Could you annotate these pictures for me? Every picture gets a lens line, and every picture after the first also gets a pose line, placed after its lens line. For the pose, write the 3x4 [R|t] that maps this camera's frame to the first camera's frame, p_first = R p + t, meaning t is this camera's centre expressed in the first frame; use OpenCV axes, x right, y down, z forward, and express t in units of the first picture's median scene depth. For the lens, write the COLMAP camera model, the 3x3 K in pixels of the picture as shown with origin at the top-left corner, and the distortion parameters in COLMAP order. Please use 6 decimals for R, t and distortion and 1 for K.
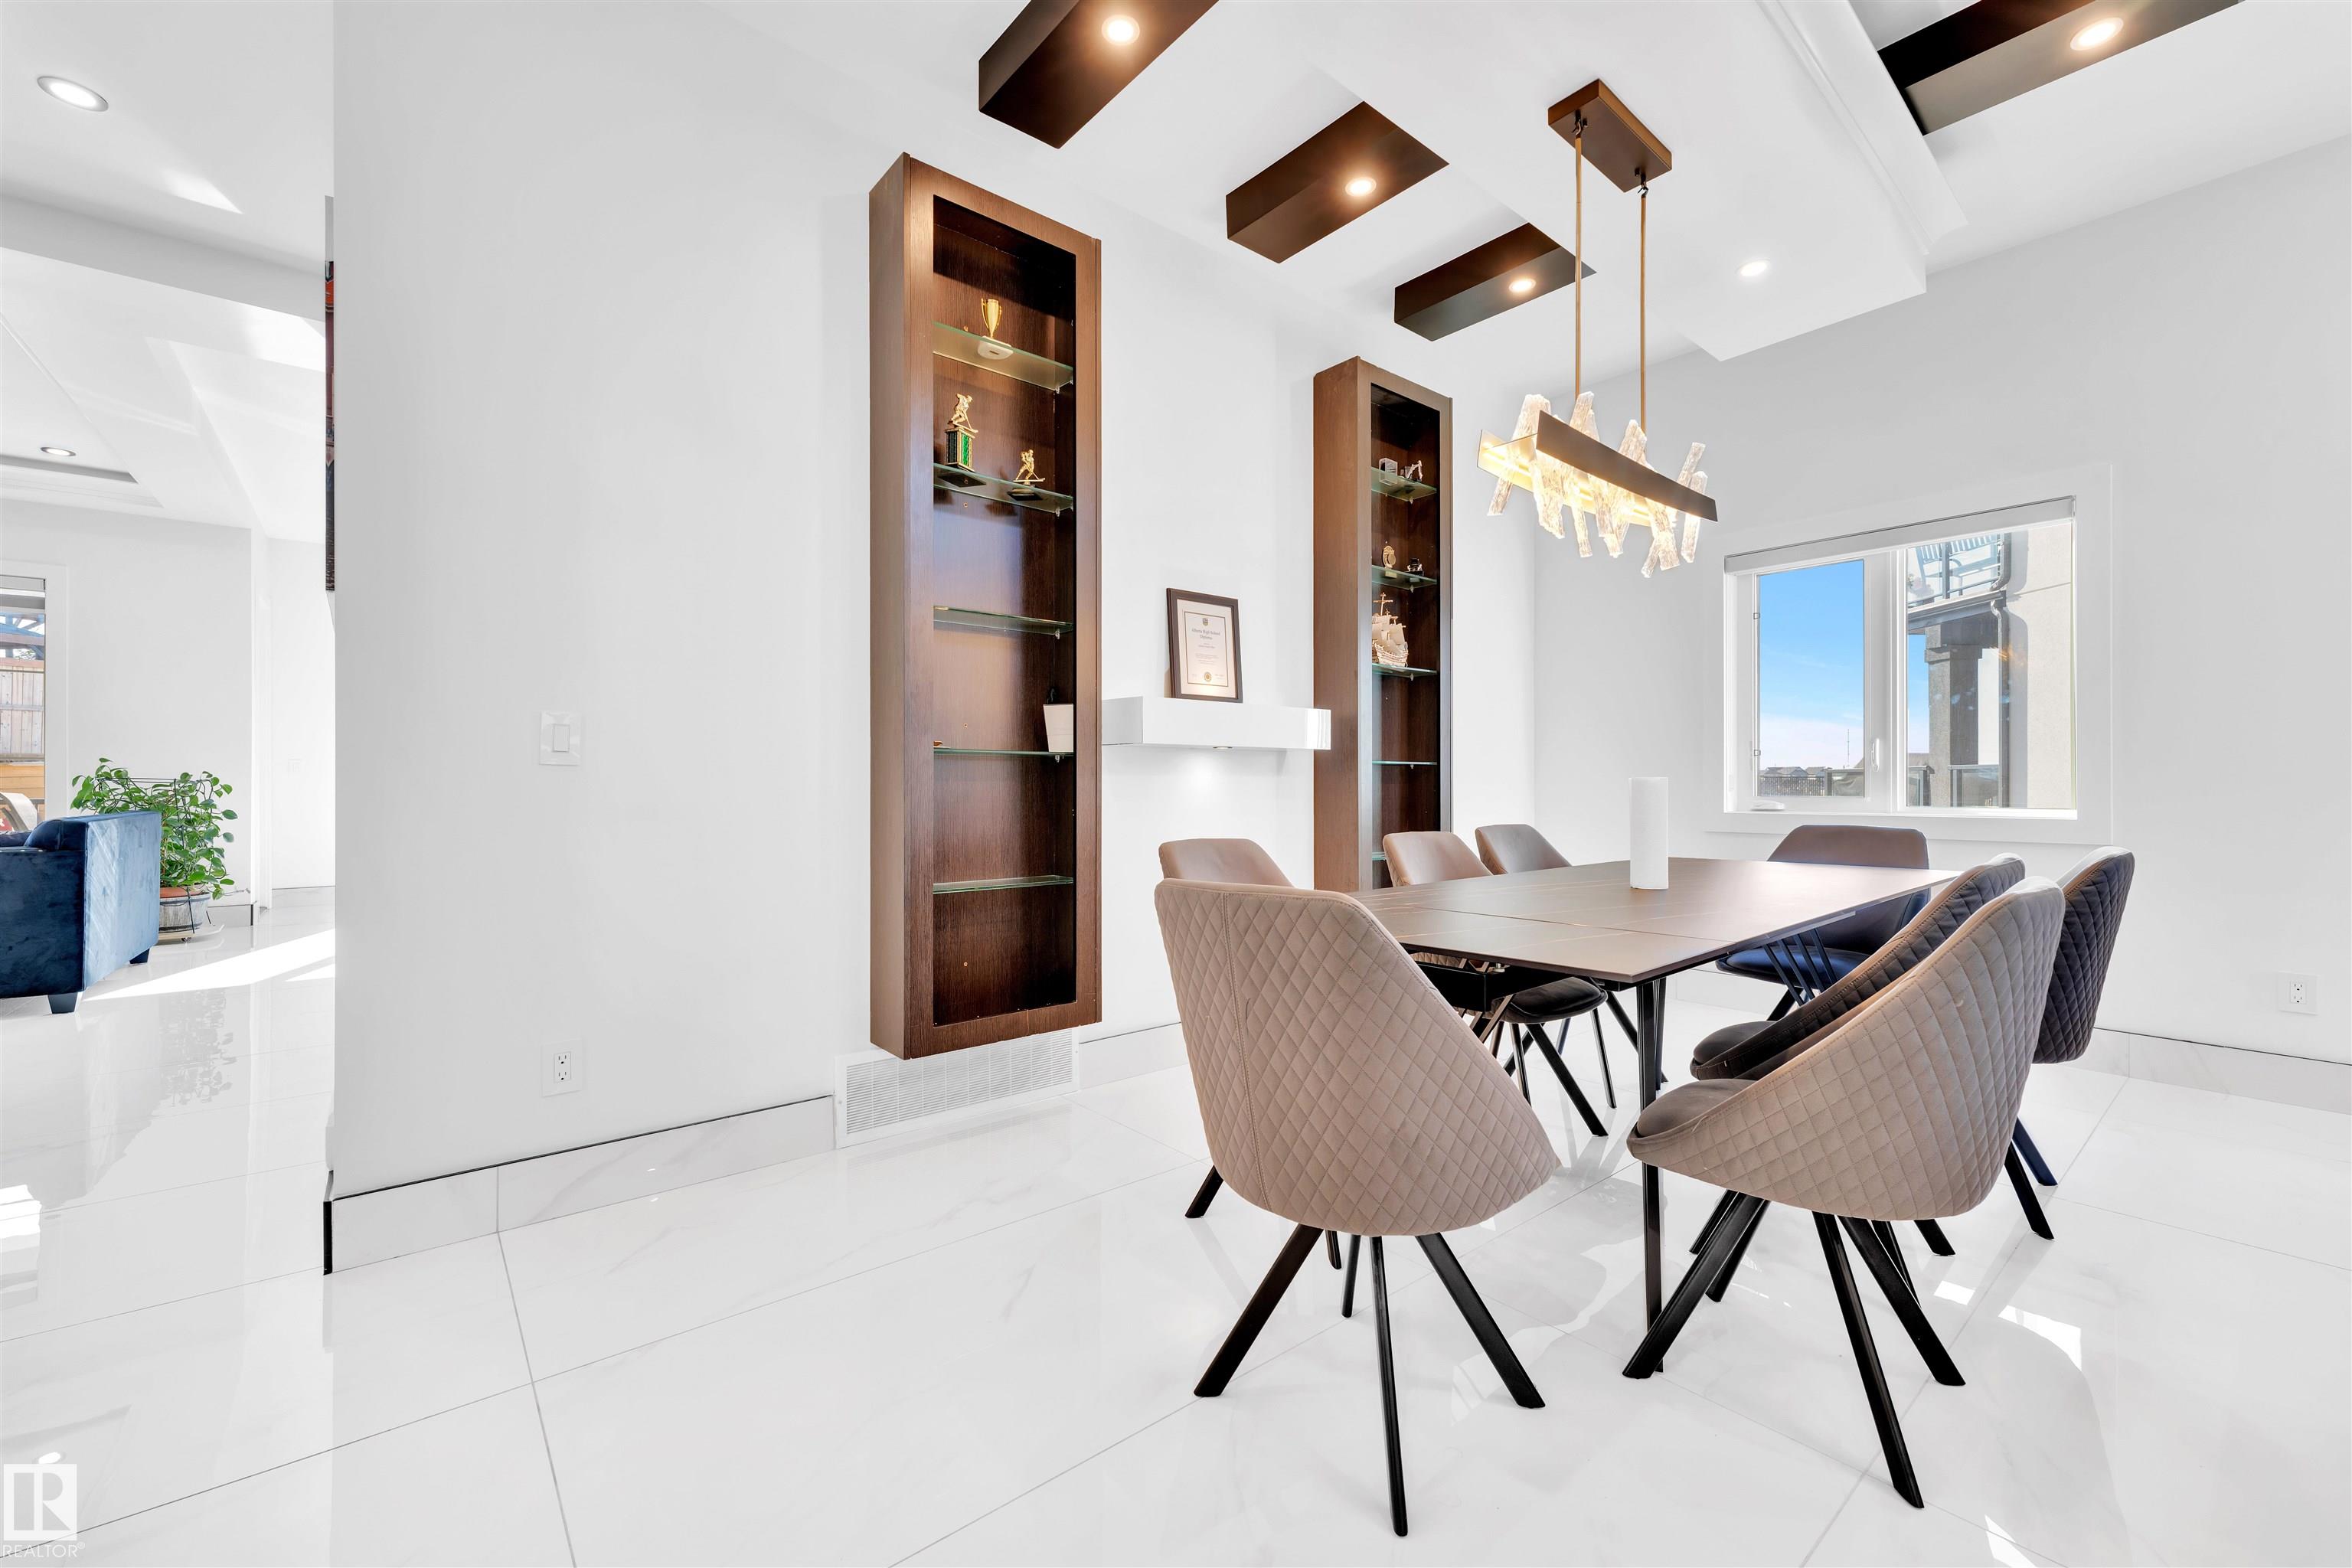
lens RADIAL K [[939.1, 0, 1184.5], [0, 939.1, 786.7], [0, 0, 1]] dist [-0.001068, -0.000258]
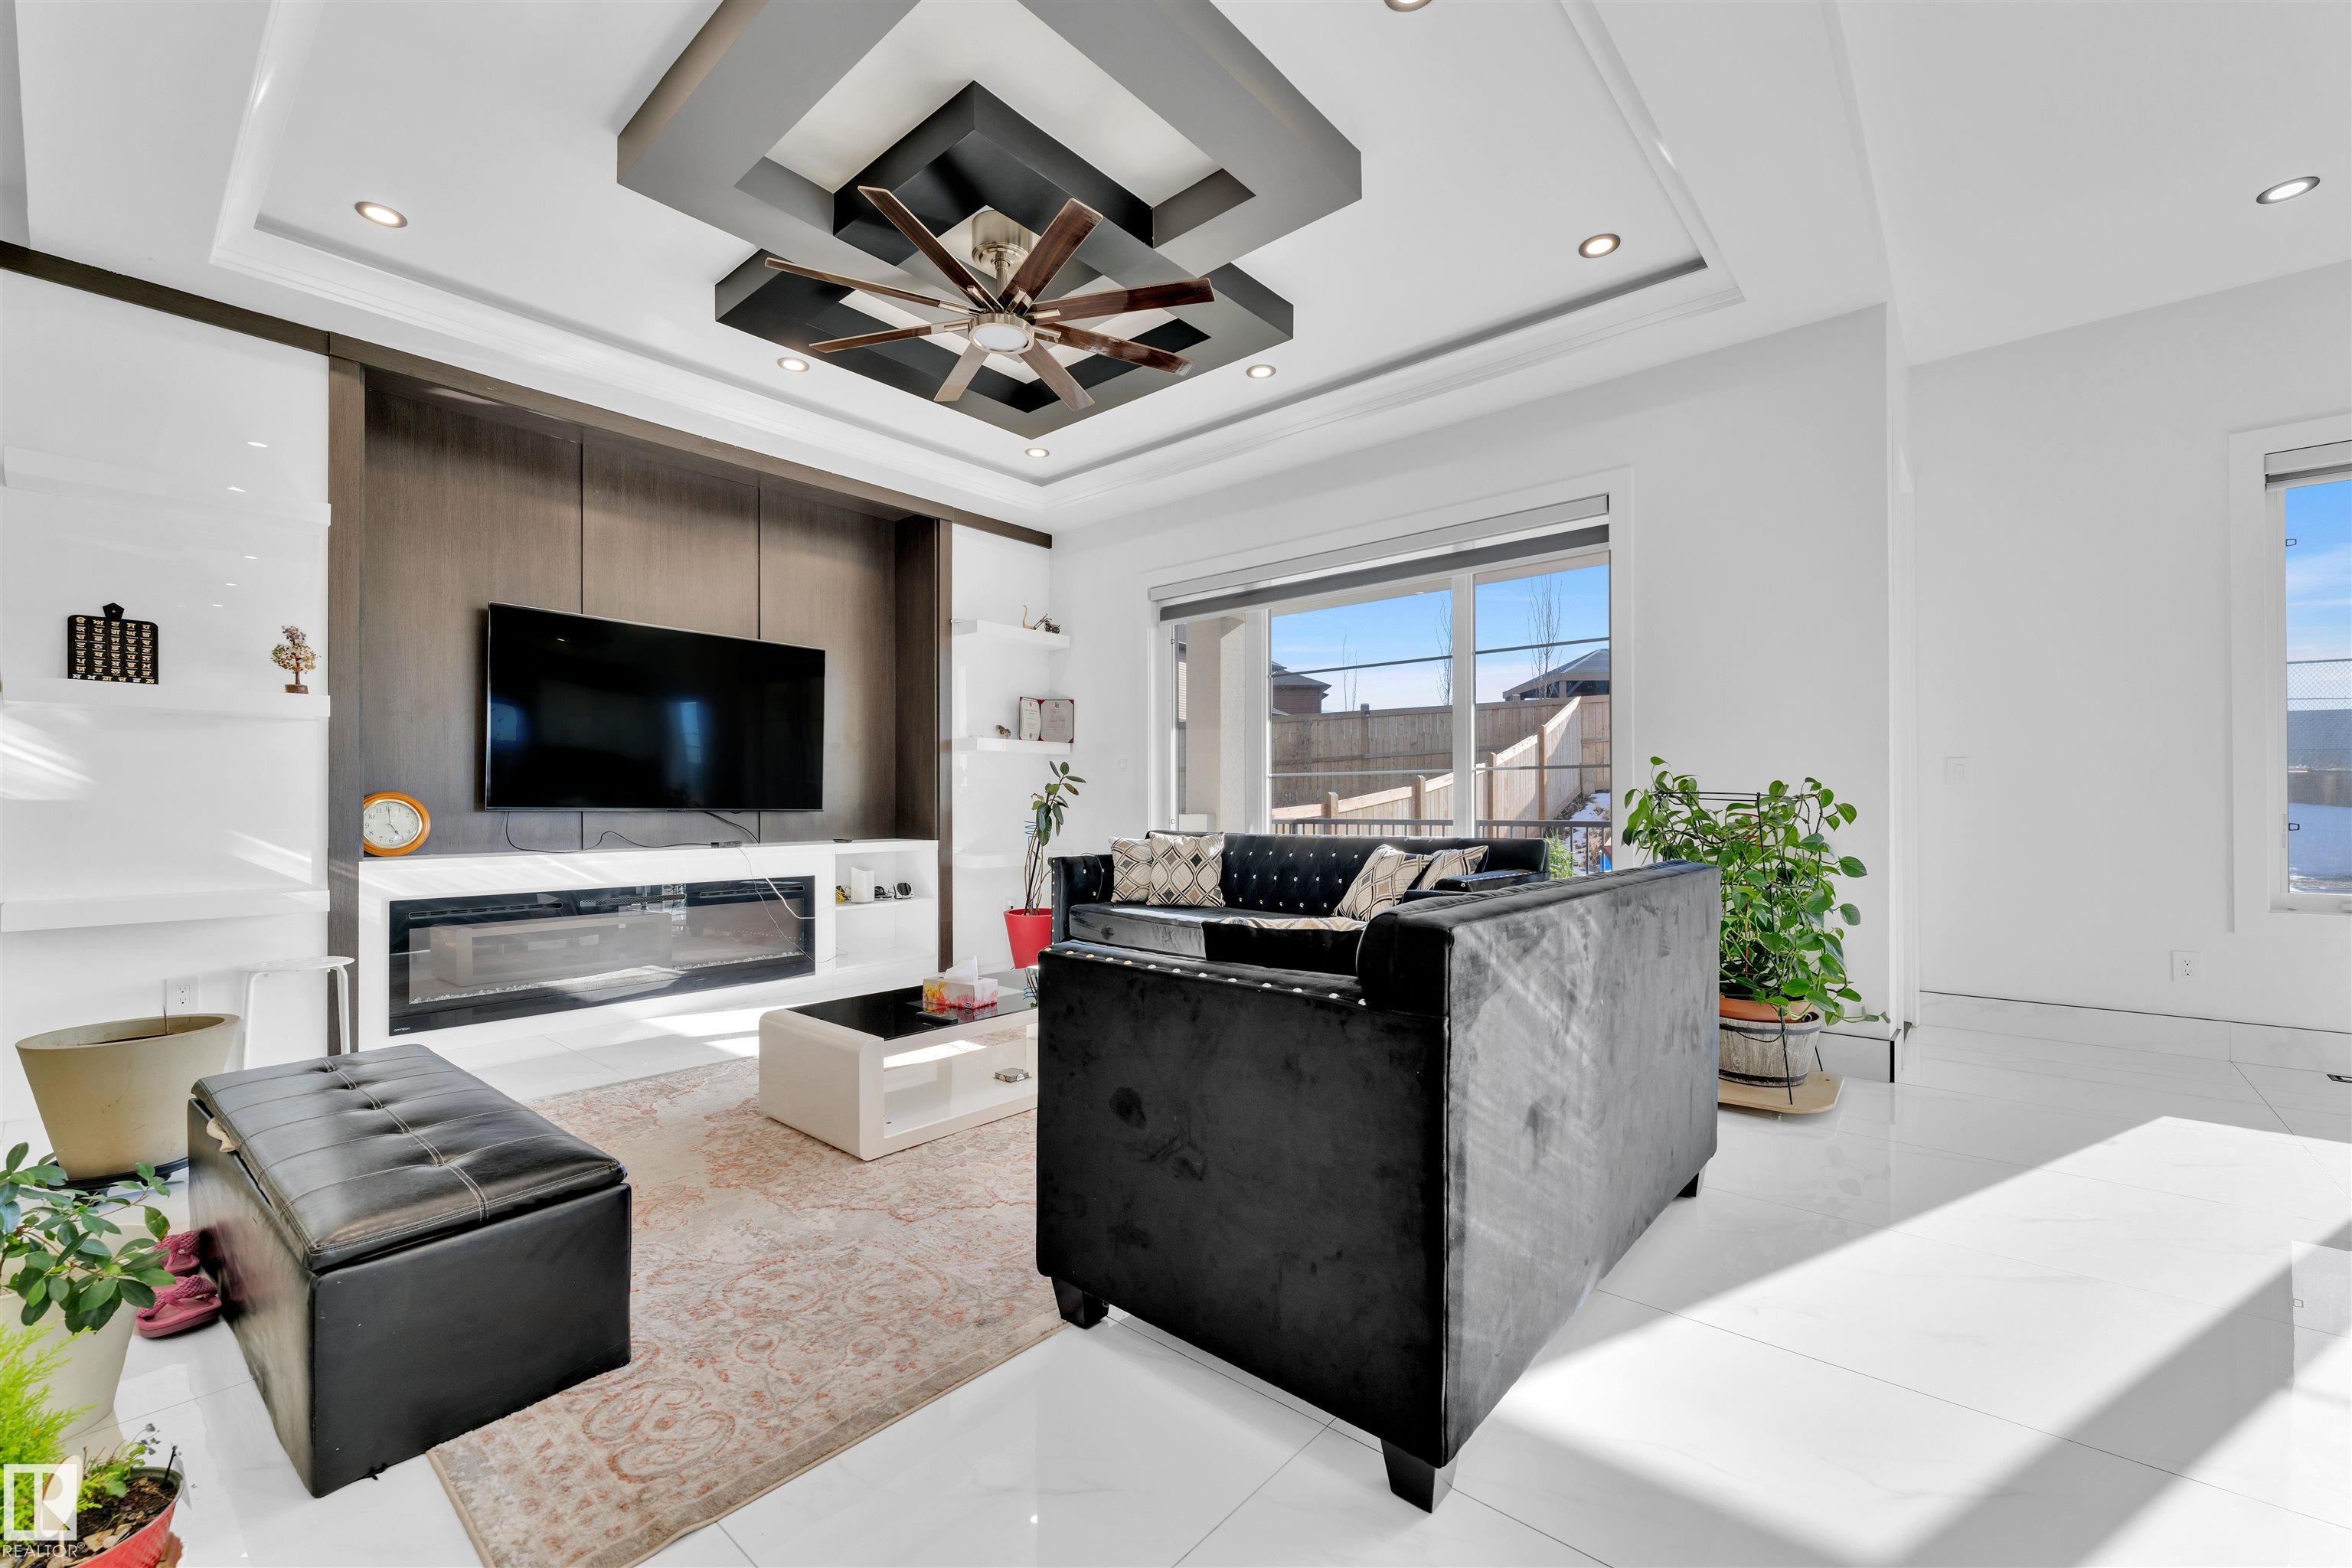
lens RADIAL K [[958.9, 0, 1150.0], [0, 958.9, 800.8], [0, 0, 1]] dist [-0.000453, -0.000460]
pose [[0.143695, -0.004874, -0.989610, -0.590734], [0.000558, 0.999988, -0.004844, -0.001755], [0.989622, 0.000144, 0.143696, 0.580209]]
